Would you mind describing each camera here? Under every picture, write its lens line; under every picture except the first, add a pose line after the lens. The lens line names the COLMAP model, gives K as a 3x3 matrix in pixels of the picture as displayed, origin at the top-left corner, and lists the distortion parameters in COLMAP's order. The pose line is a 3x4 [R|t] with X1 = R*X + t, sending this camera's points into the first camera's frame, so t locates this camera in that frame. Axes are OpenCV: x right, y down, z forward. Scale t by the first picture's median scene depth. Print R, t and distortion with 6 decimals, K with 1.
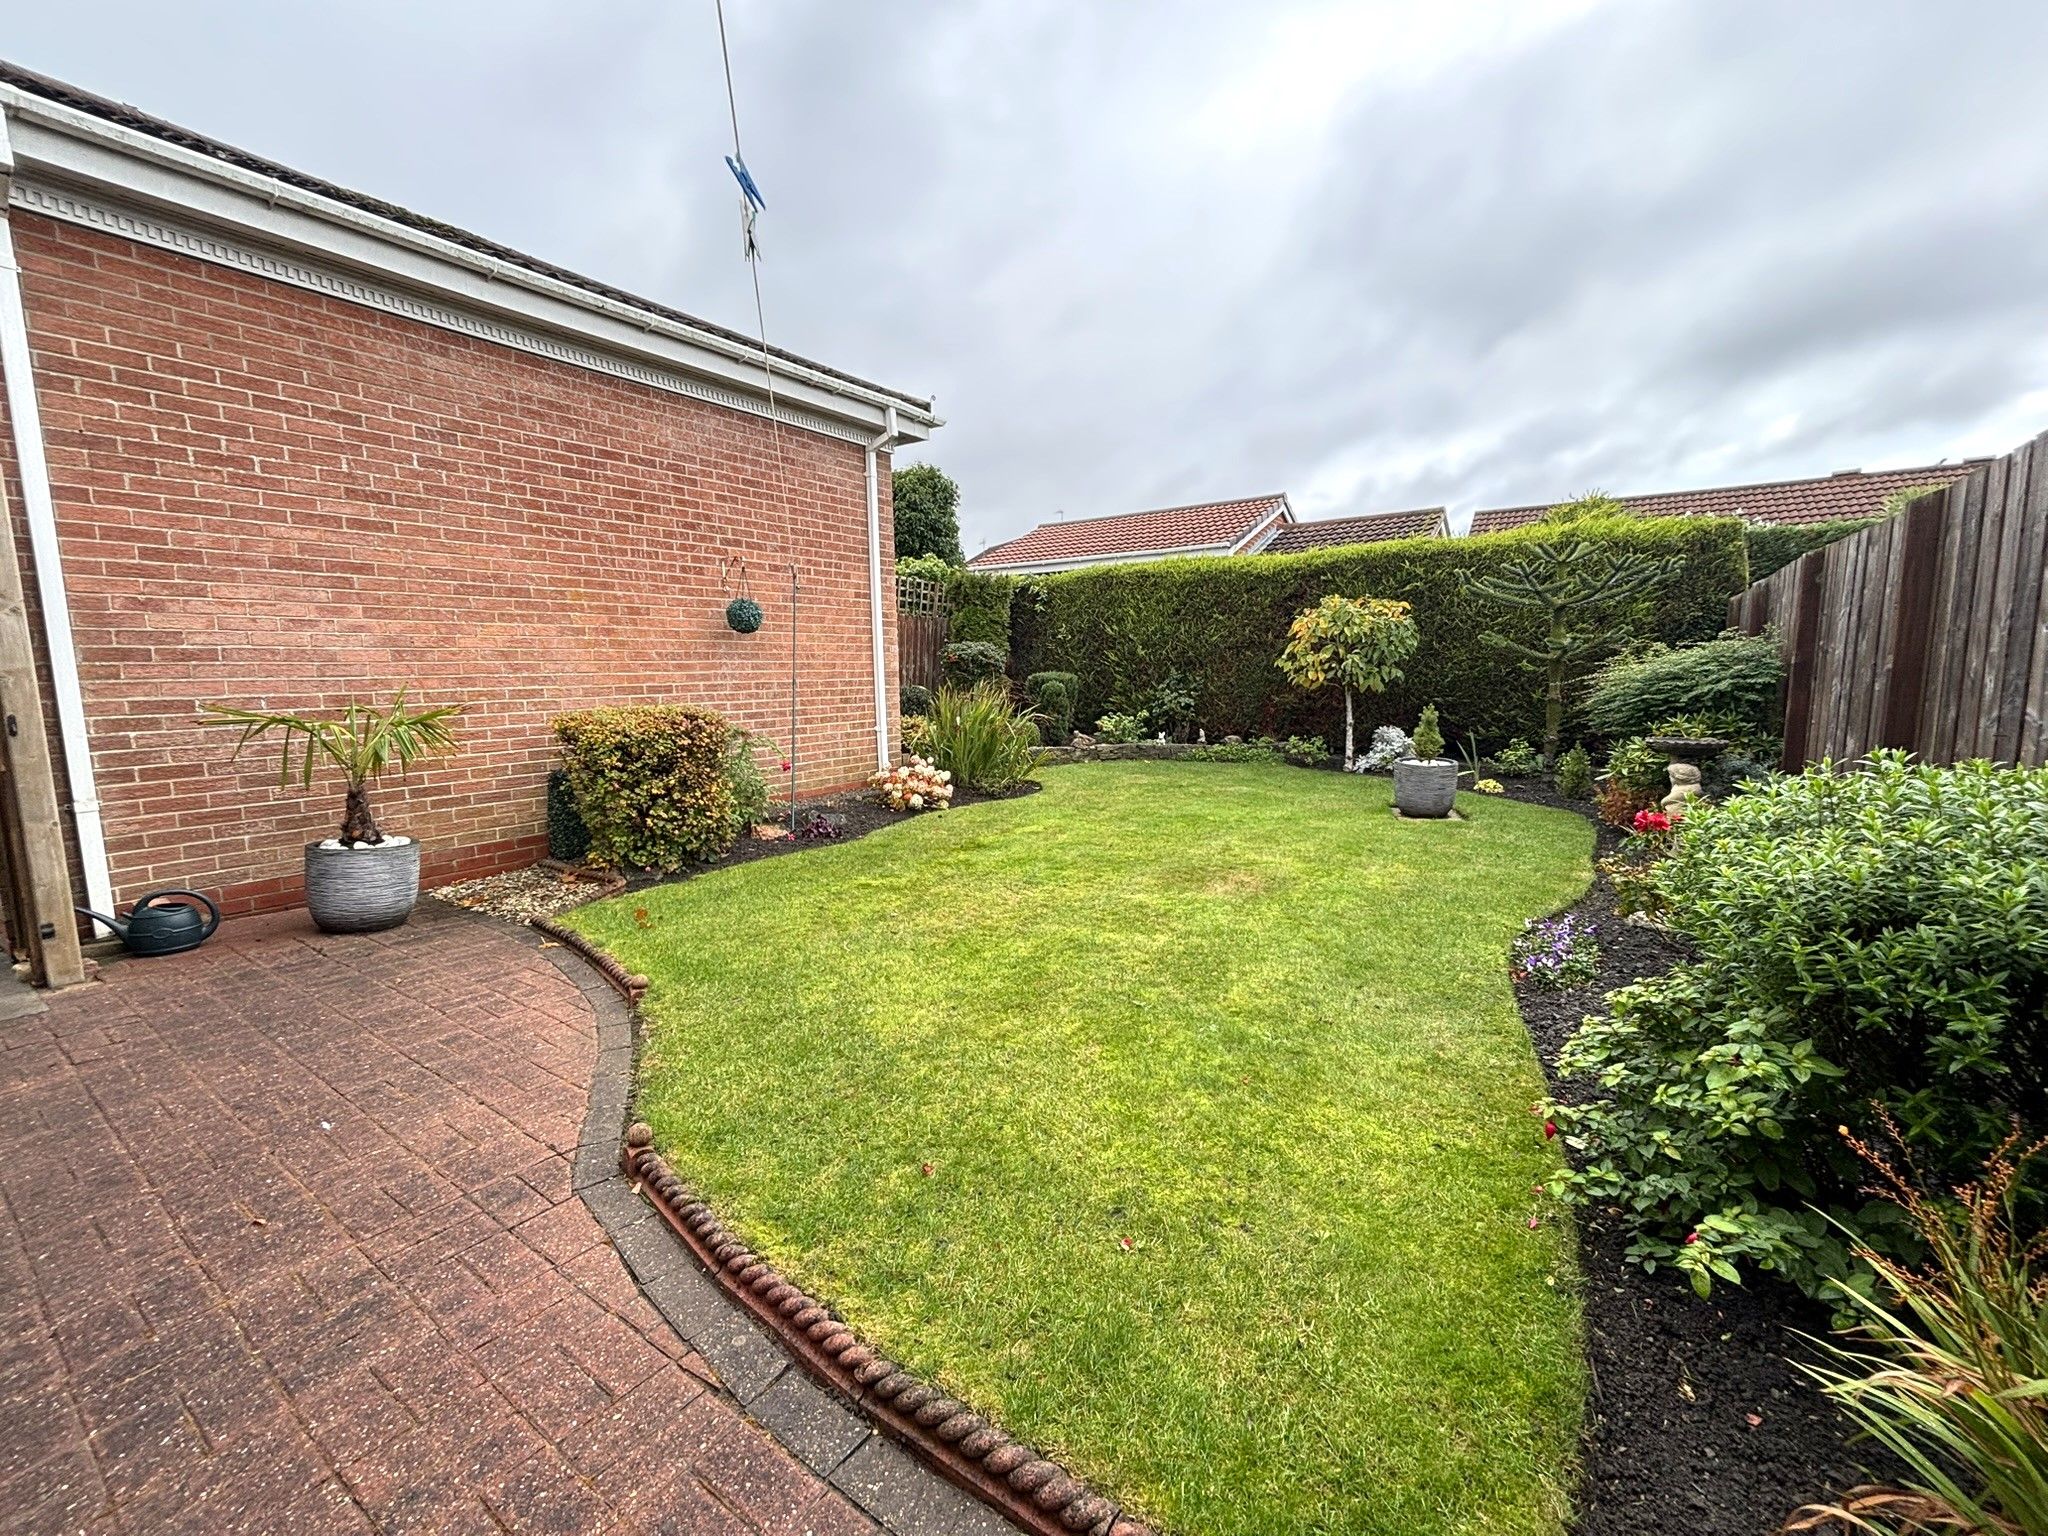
lens RADIAL K [[830.6, 0, 1027.9], [0, 830.6, 772.3], [0, 0, 1]] dist [-0.000002, 0.000499]
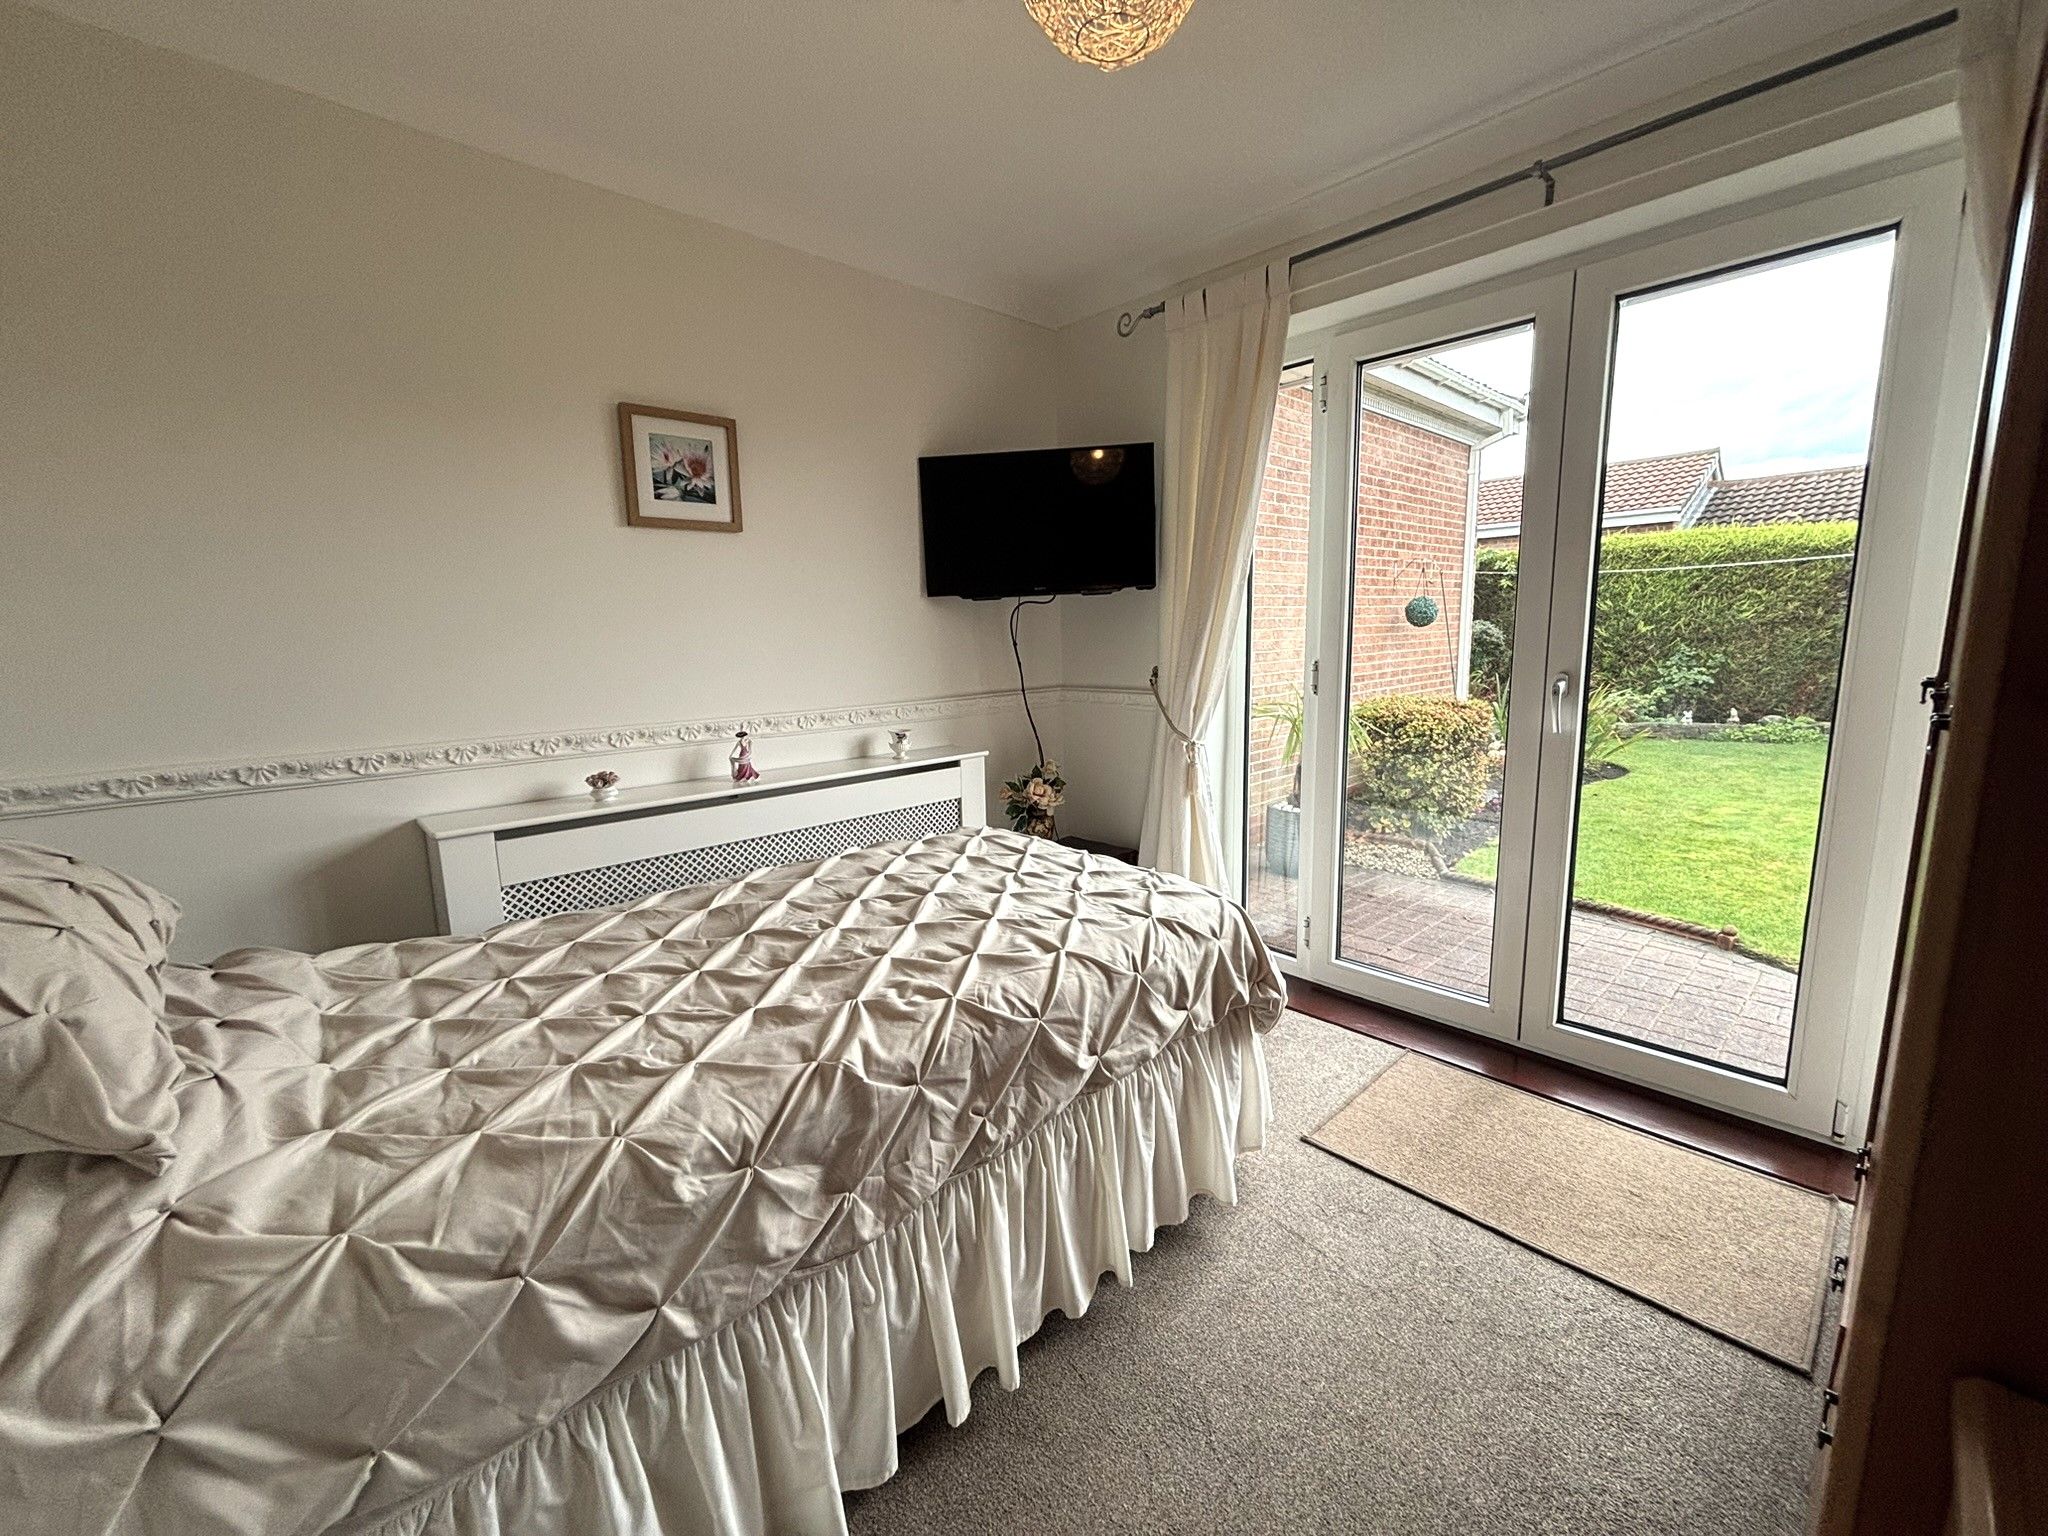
lens RADIAL K [[830.6, 0, 1023.6], [0, 830.6, 762.1], [0, 0, 1]] dist [-0.000002, 0.000499]
pose [[0.977812, 0.021360, -0.208393, -0.393359], [-0.013657, 0.999172, 0.038333, -0.014757], [0.209039, -0.034636, 0.977294, -0.127734]]
